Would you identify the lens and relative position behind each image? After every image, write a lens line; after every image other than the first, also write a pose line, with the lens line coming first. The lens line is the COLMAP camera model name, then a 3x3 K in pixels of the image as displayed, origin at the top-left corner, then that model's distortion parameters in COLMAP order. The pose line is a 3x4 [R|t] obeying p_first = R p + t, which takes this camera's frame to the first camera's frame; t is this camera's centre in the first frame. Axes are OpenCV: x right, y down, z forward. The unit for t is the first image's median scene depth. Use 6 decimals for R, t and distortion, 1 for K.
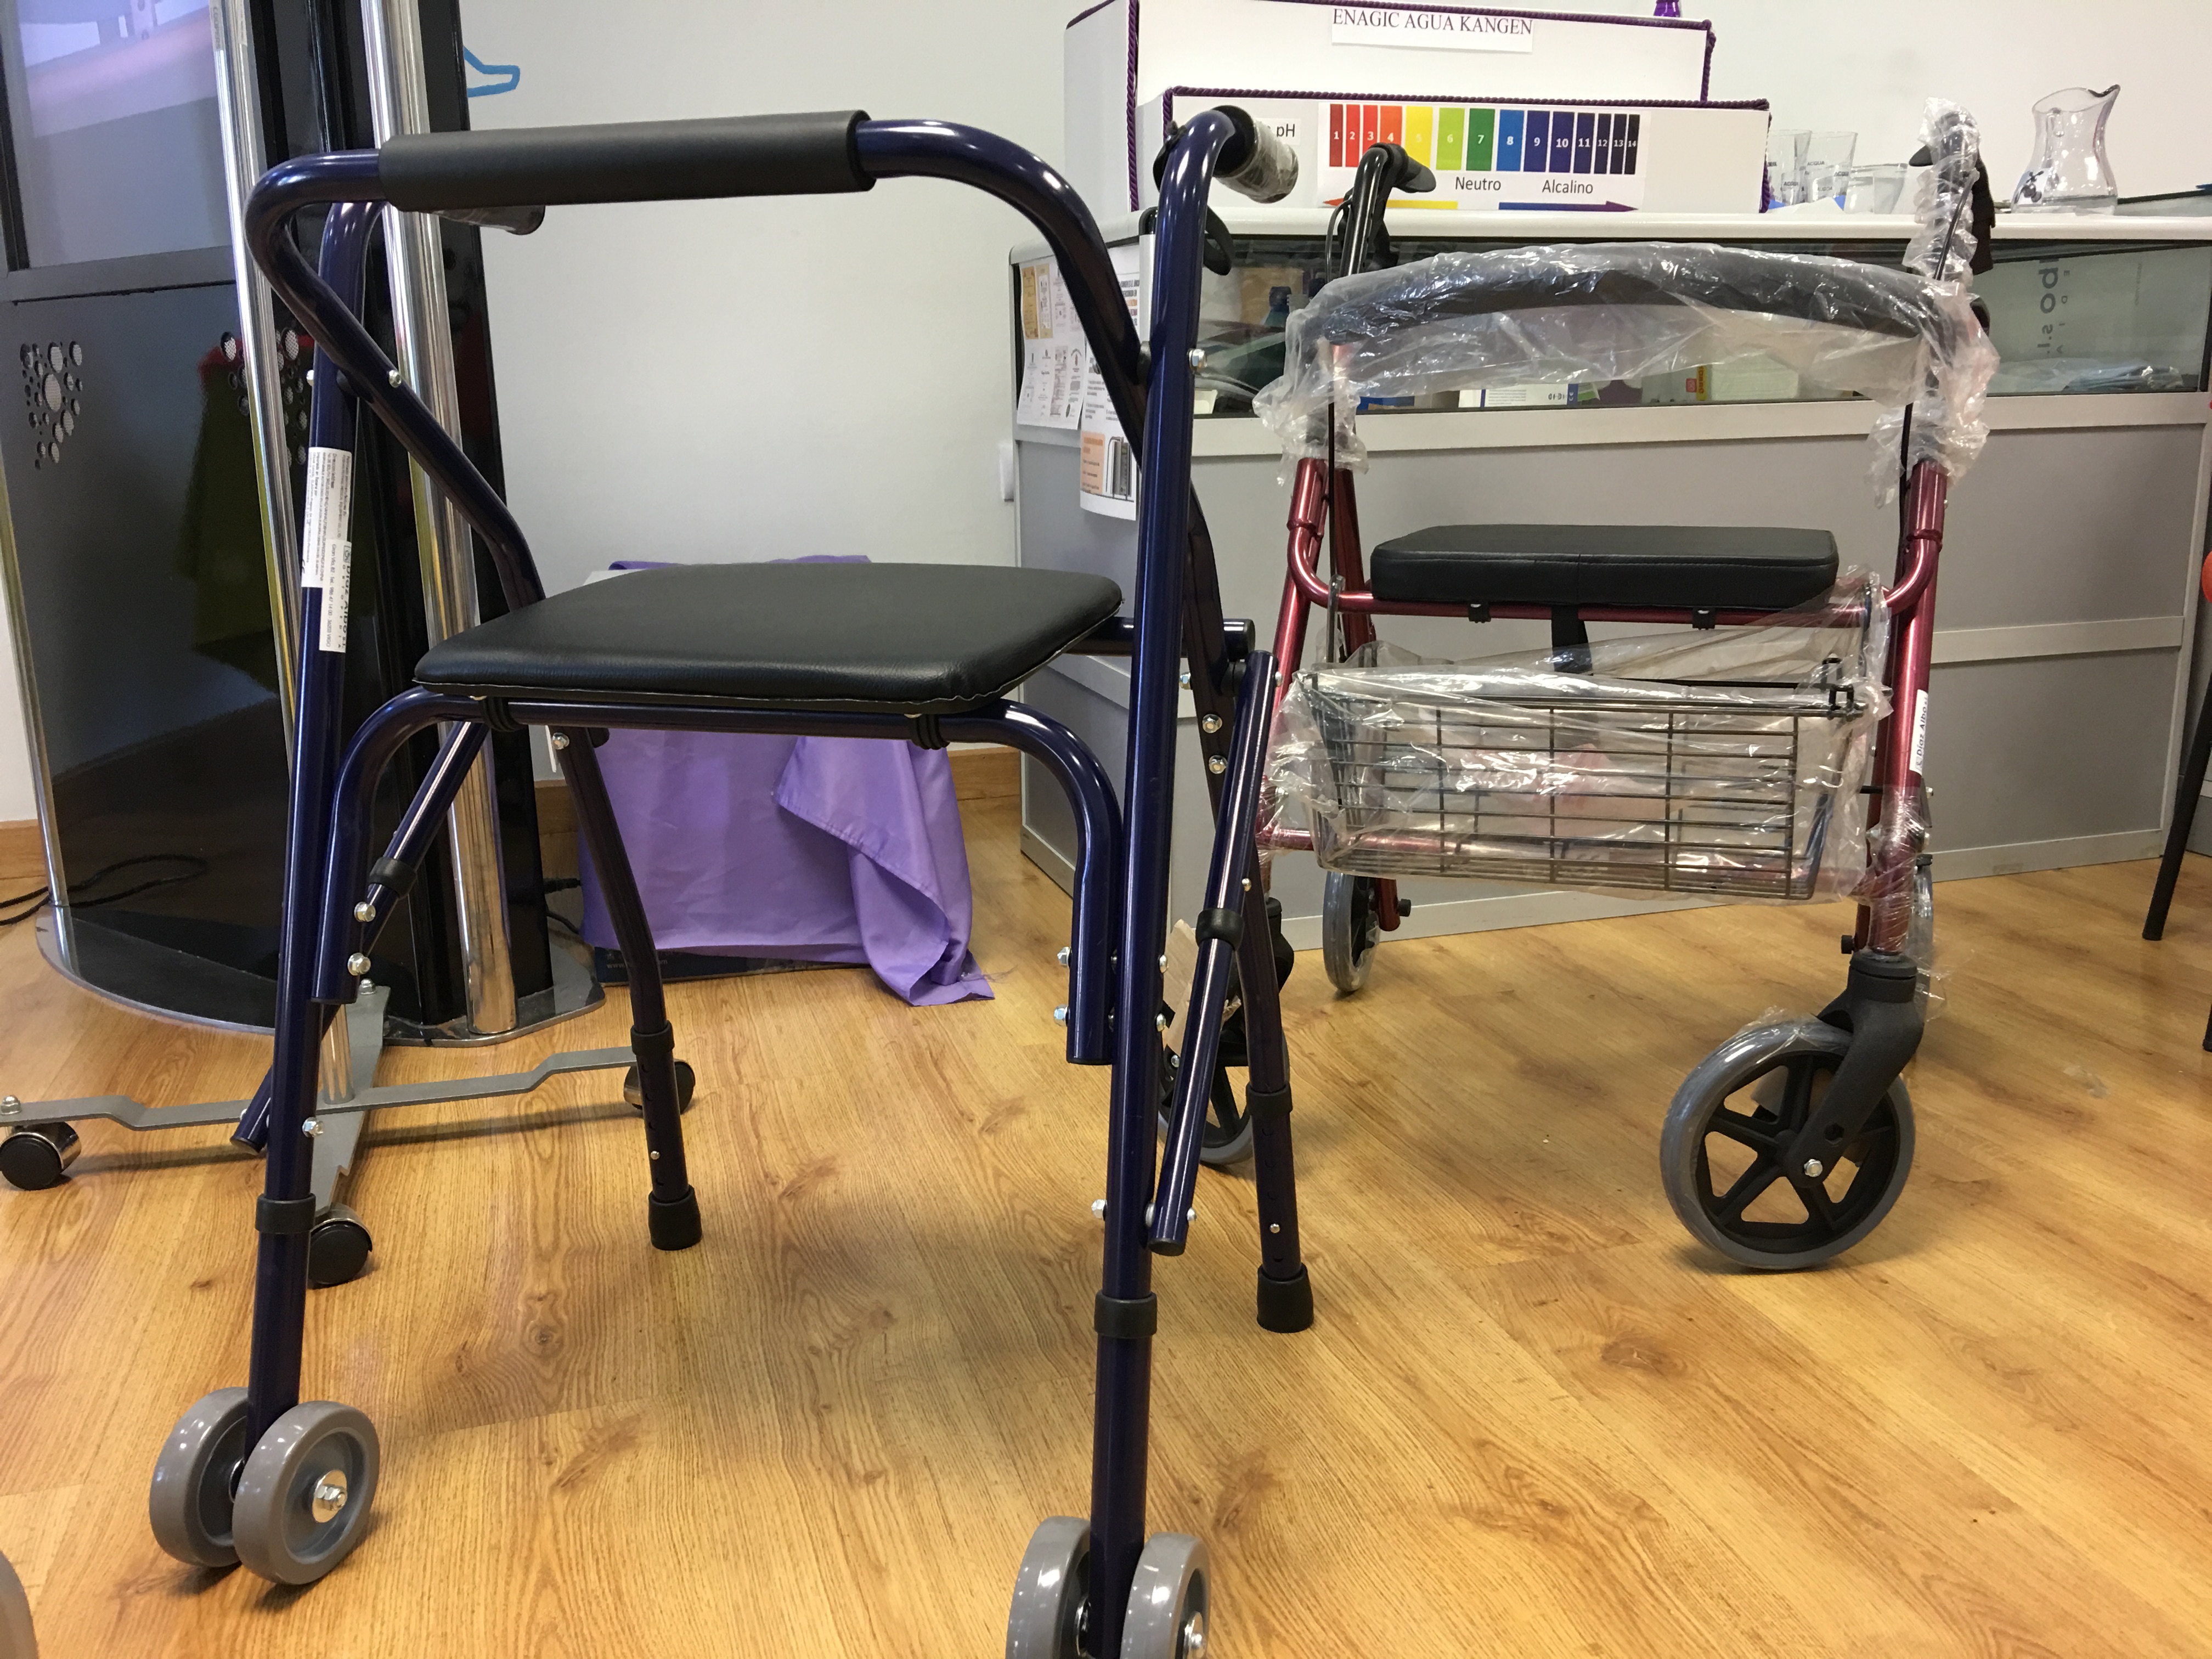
lens RADIAL K [[1855.5, 0, 1103.6], [0, 1855.5, 828.2], [0, 0, 1]] dist [0.016701, -0.001801]
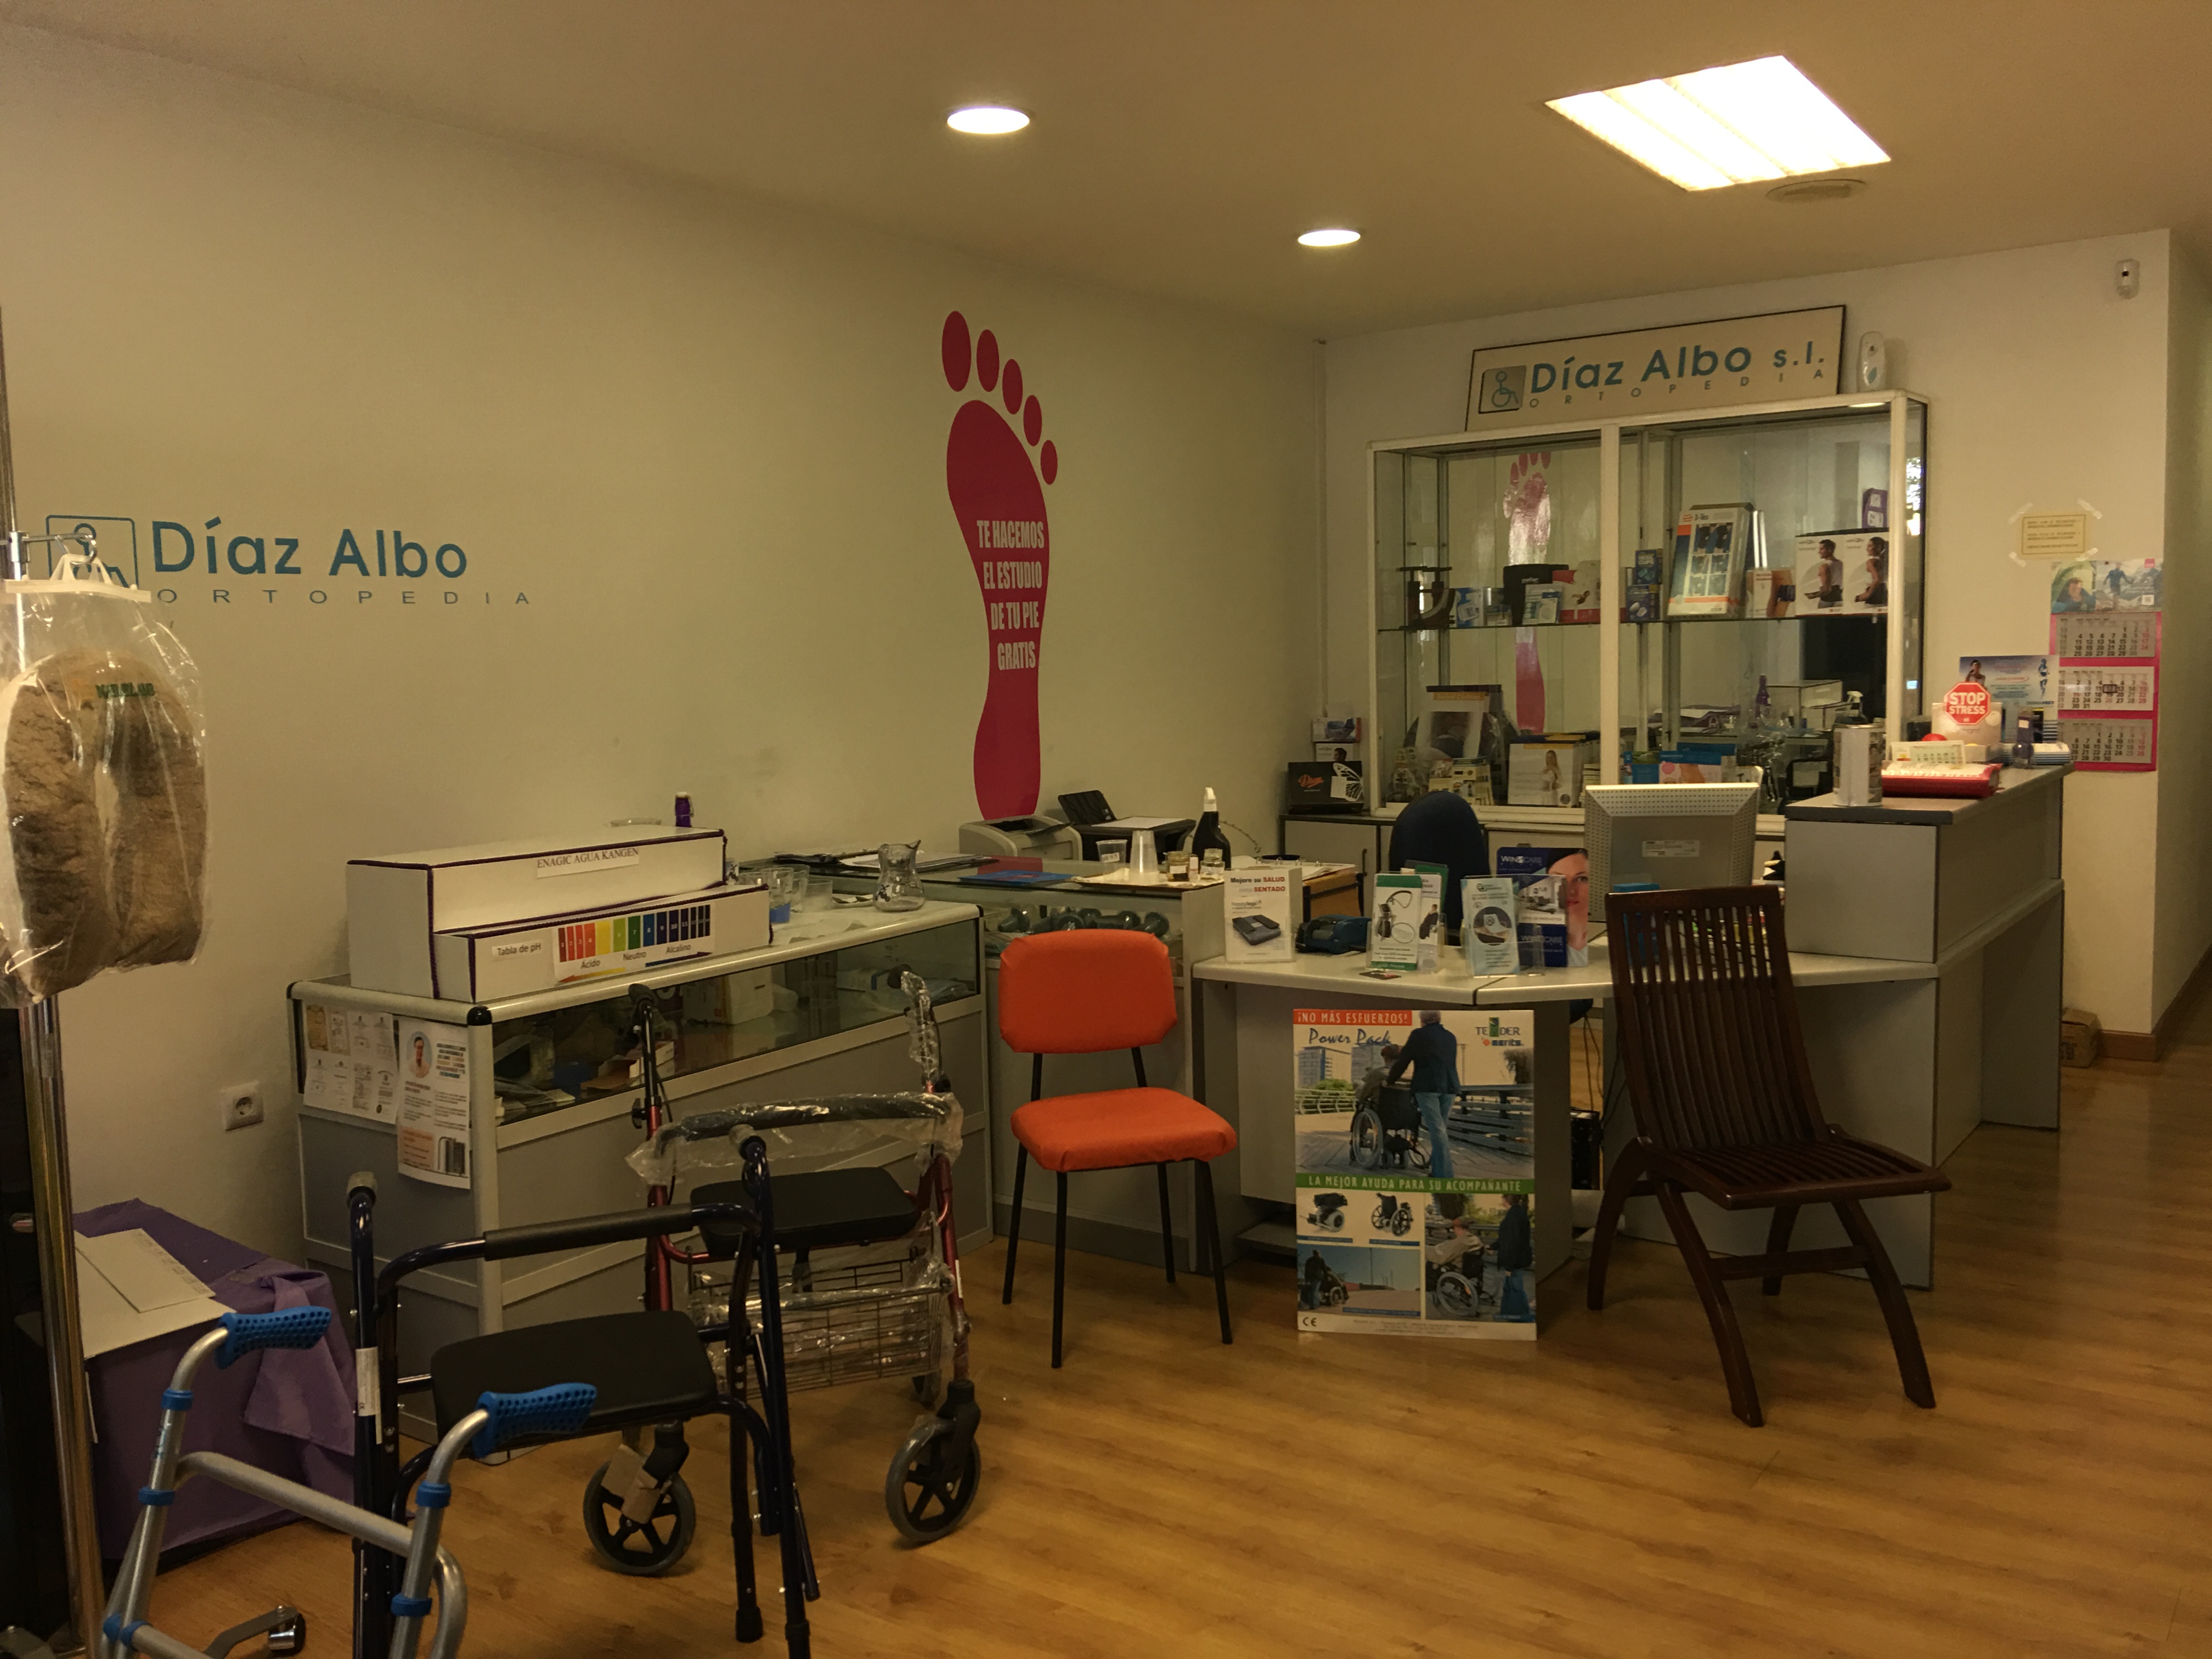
lens RADIAL K [[1855.5, 0, 1108.3], [0, 1855.5, 830.0], [0, 0, 1]] dist [0.016701, -0.001801]
pose [[0.782501, -0.062420, 0.619513, -0.774906], [0.154314, 0.983363, -0.095831, -0.337351], [-0.603224, 0.170588, 0.779115, -0.955135]]
